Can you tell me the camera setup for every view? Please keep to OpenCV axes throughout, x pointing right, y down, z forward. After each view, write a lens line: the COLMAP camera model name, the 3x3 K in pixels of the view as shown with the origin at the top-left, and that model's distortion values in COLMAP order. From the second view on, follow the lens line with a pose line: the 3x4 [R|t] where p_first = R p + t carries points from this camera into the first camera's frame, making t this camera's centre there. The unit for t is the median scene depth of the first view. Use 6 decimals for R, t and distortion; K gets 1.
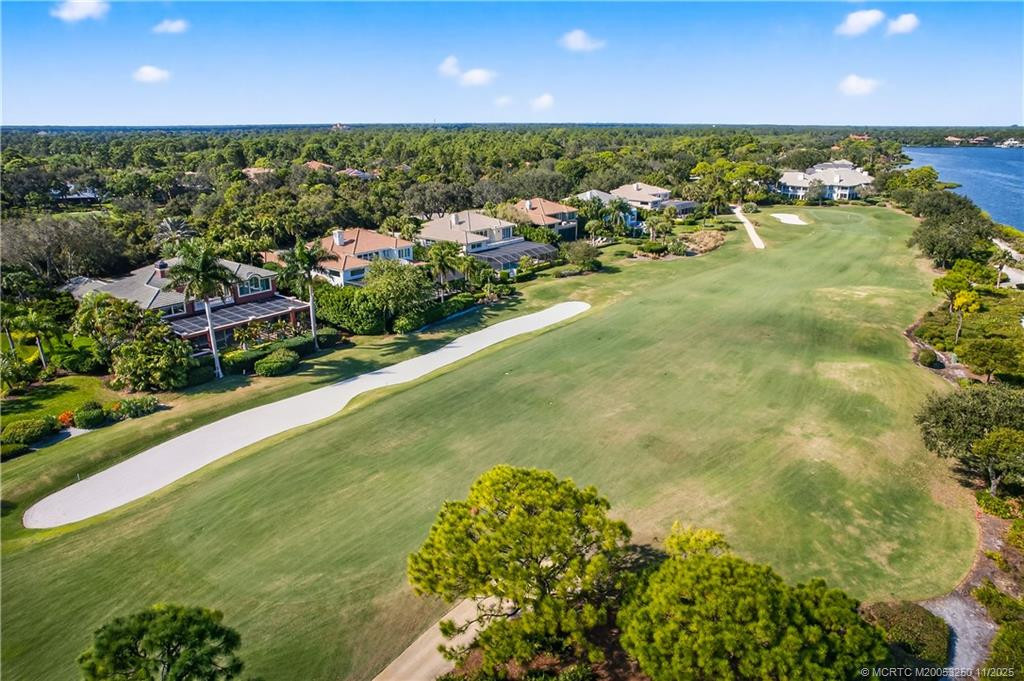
lens RADIAL K [[671.9, 0, 515.2], [0, 671.9, 340.2], [0, 0, 1]] dist [-0.013312, 0.001390]
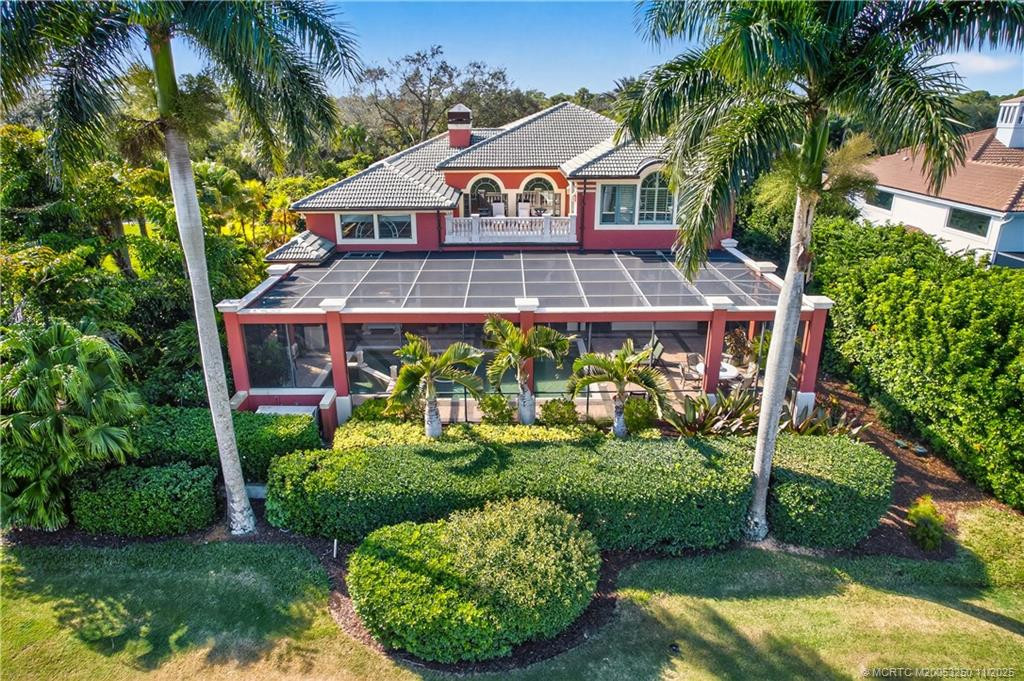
lens RADIAL K [[671.9, 0, 513.0], [0, 671.9, 340.6], [0, 0, 1]] dist [-0.013312, 0.001390]
pose [[0.651388, 0.265588, -0.710743, -0.217278], [-0.244480, 0.960245, 0.134758, -0.050179], [0.718278, 0.085983, 0.690423, 0.810045]]
